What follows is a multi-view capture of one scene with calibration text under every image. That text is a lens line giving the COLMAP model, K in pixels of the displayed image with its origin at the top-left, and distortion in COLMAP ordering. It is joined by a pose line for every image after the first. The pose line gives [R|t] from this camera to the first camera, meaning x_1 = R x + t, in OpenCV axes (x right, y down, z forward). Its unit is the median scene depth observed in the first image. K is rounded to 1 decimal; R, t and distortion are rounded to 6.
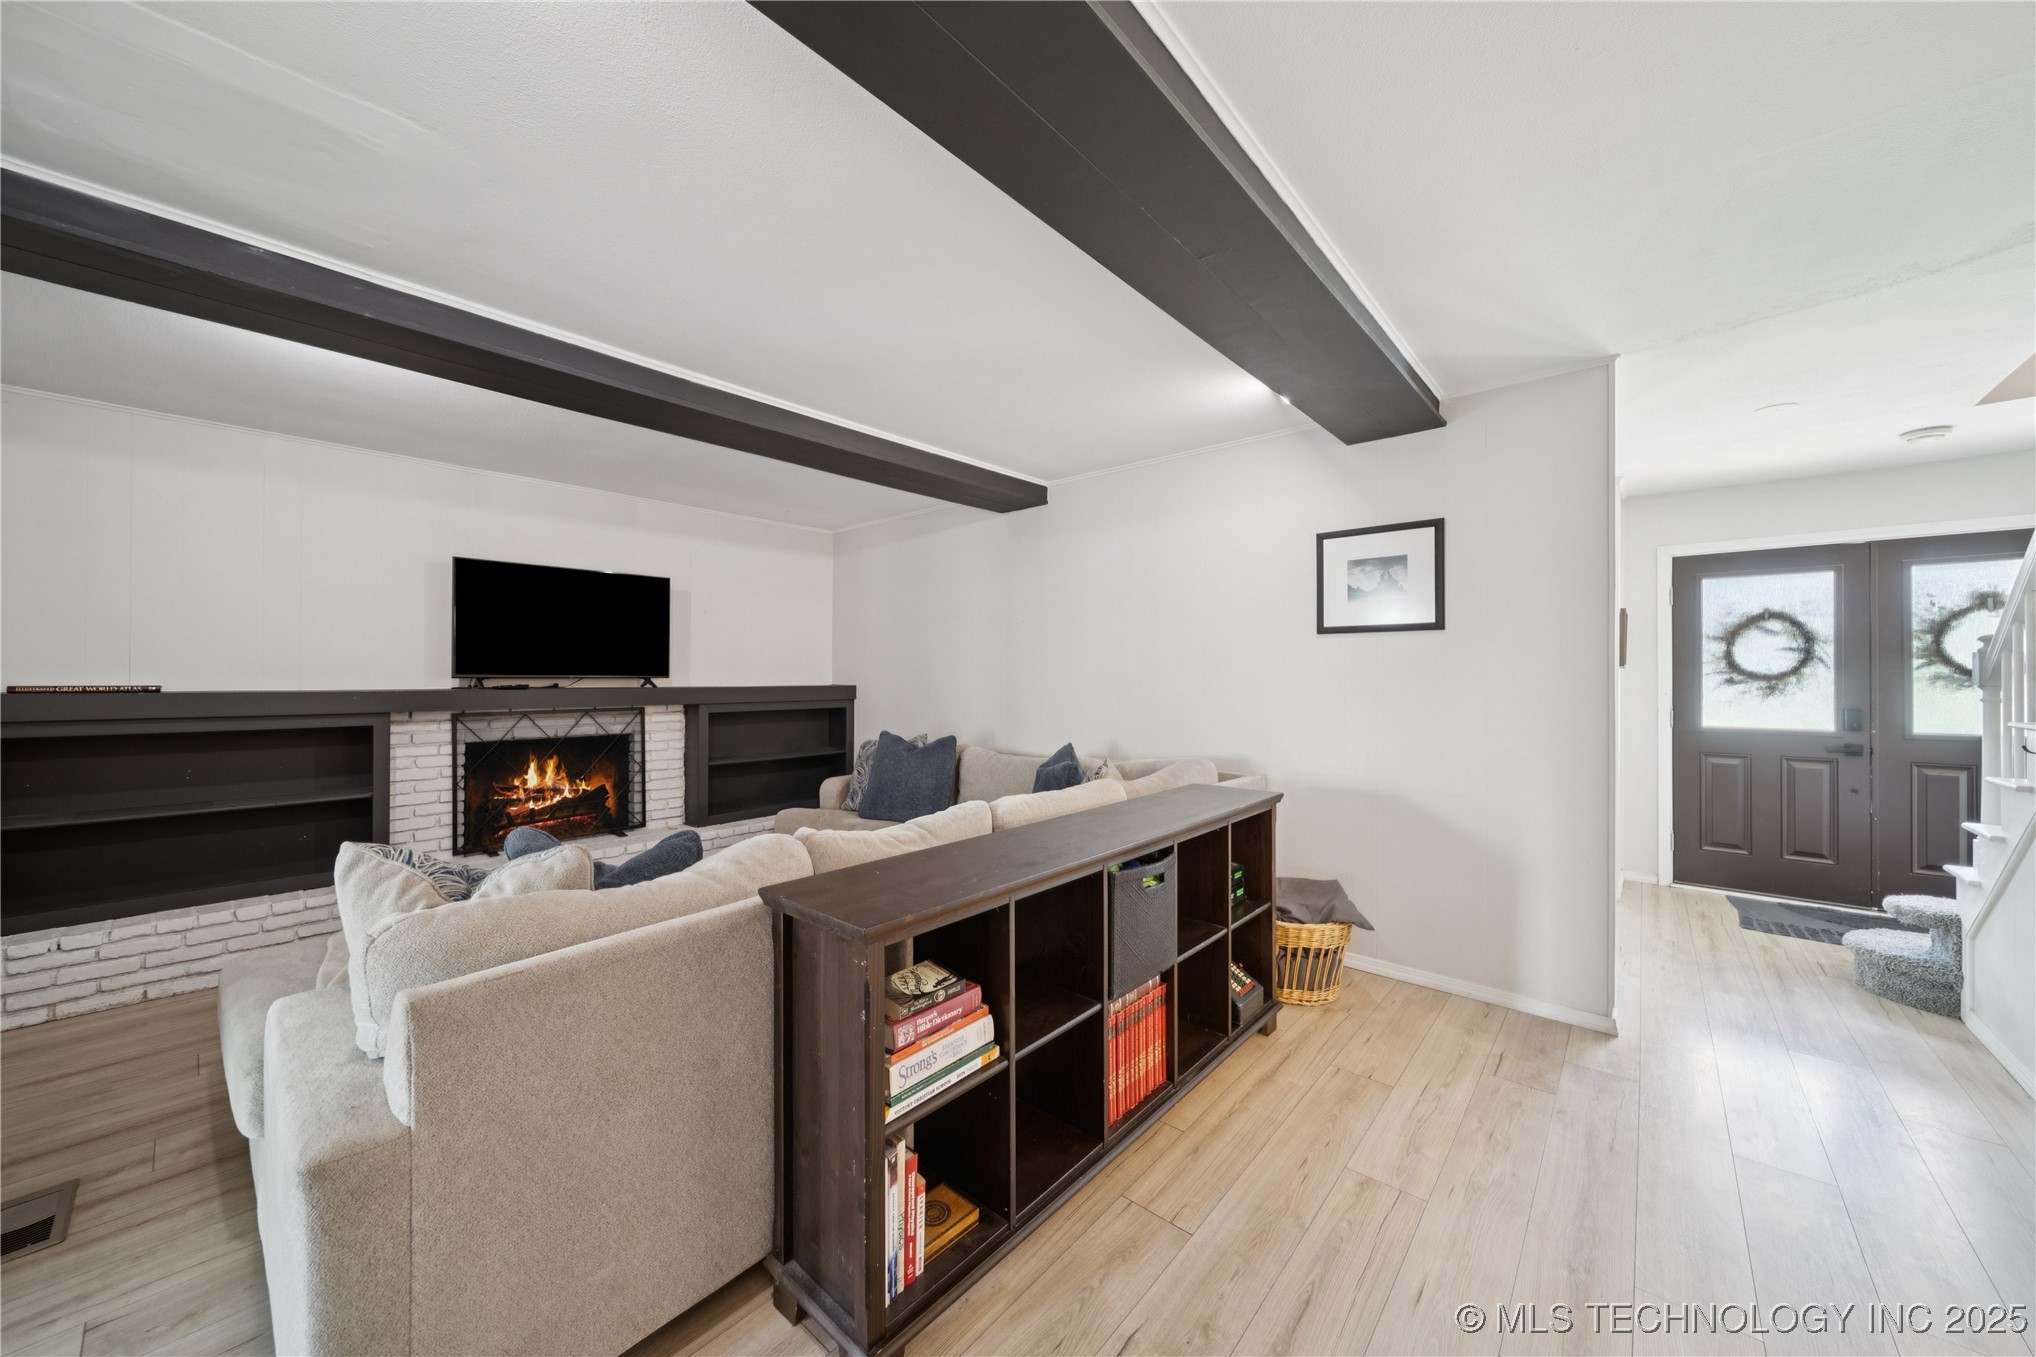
lens RADIAL K [[729.7, 0, 1018.0], [0, 729.7, 678.5], [0, 0, 1]] dist [-0.002351, -0.000045]
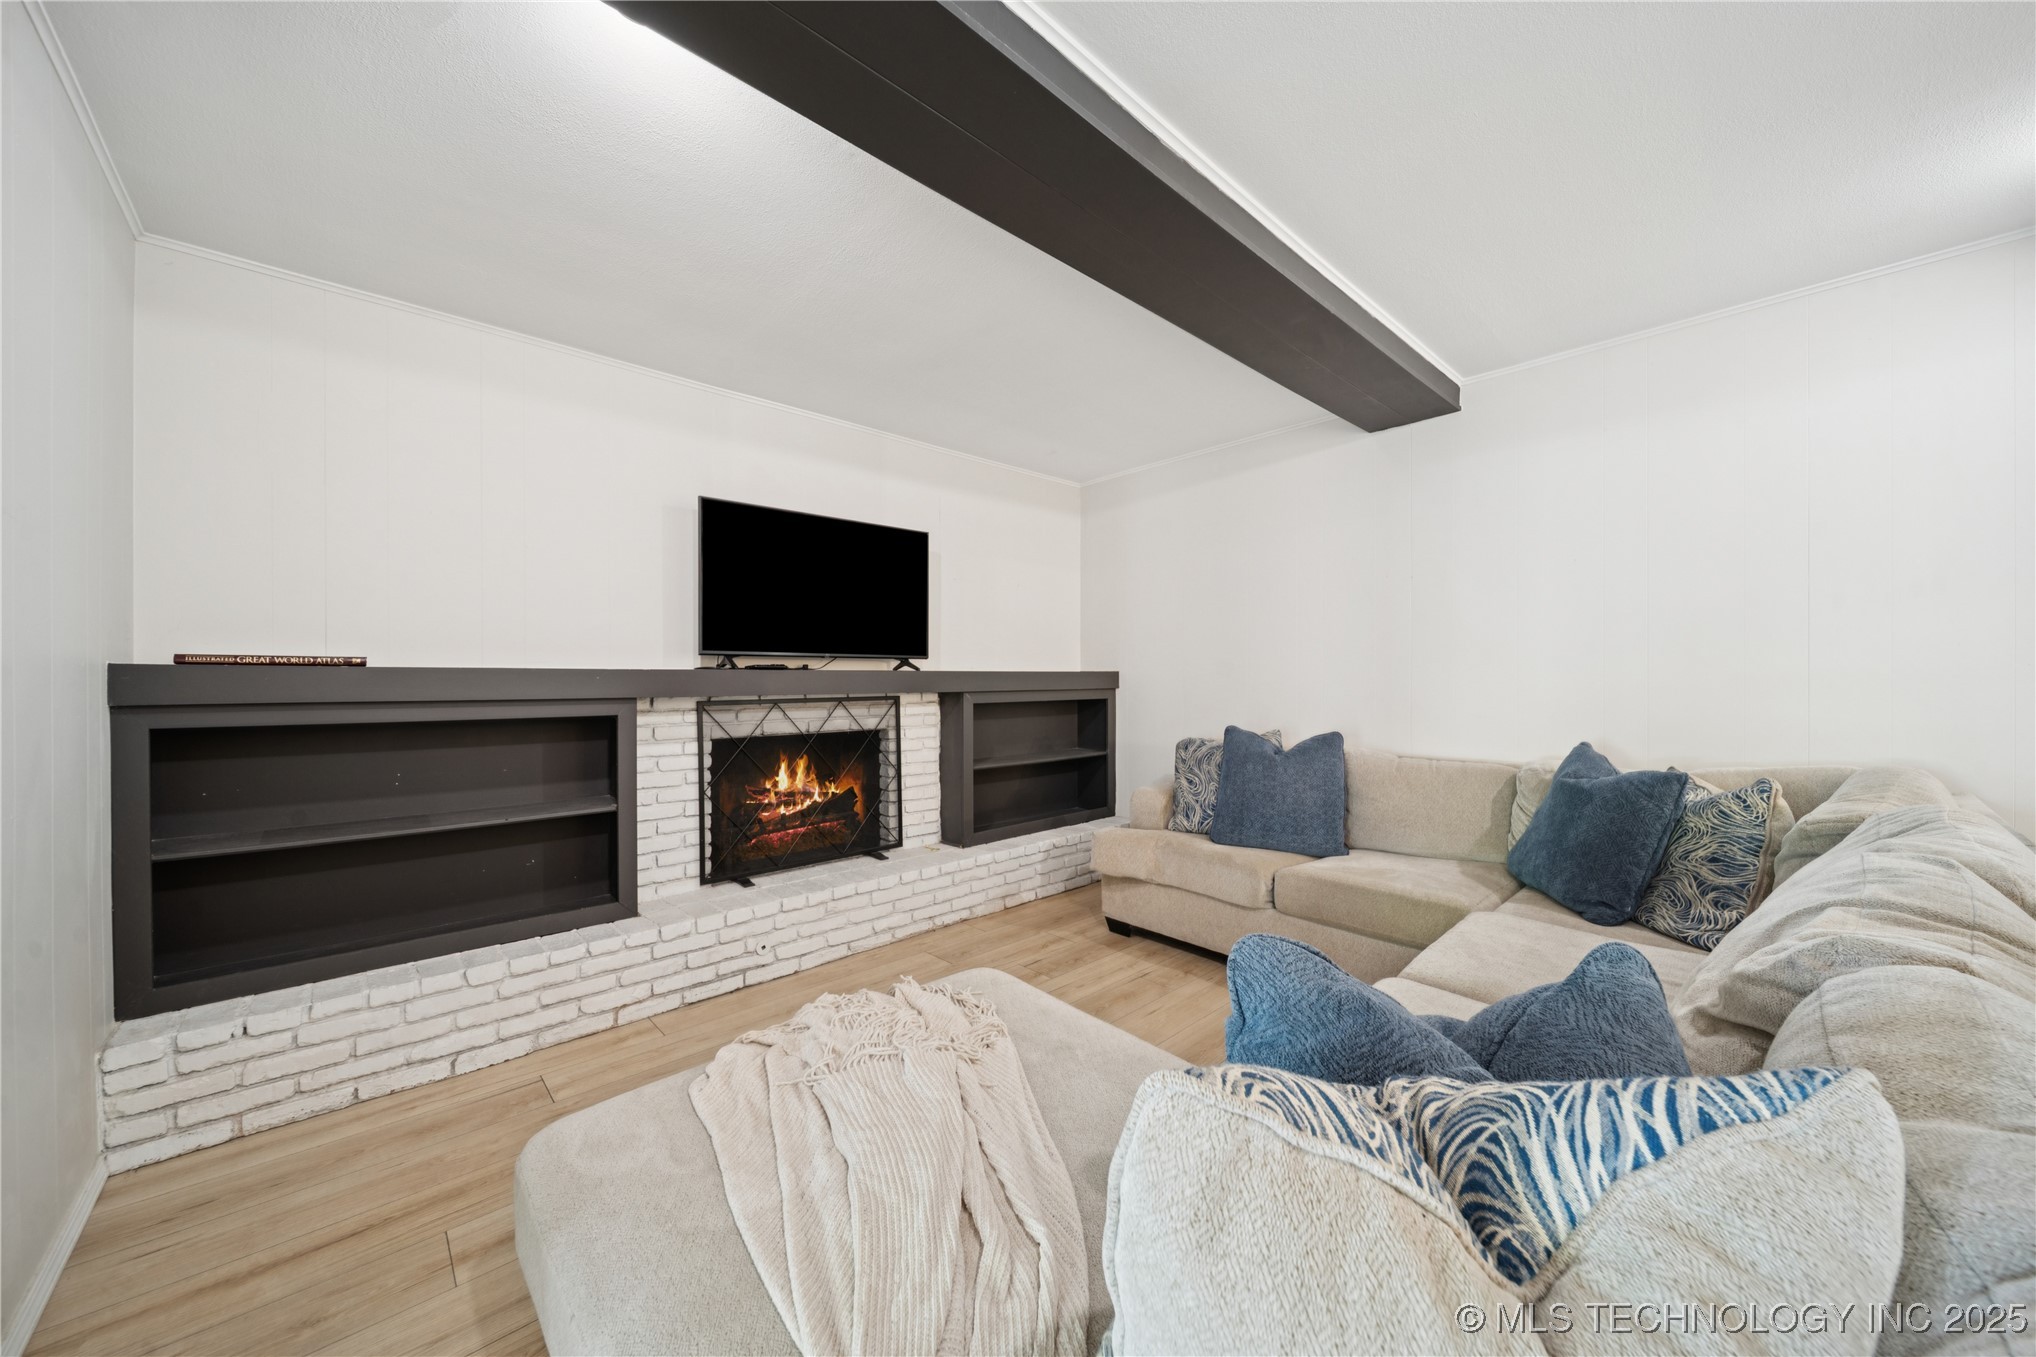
lens RADIAL K [[723.7, 0, 1021.4], [0, 723.7, 688.1], [0, 0, 1]] dist [0.001226, -0.000248]
pose [[0.995130, -0.003339, -0.098518, -0.348312], [0.004274, 0.999948, 0.009285, 0.027735], [0.098482, -0.009661, 0.995092, 0.262890]]
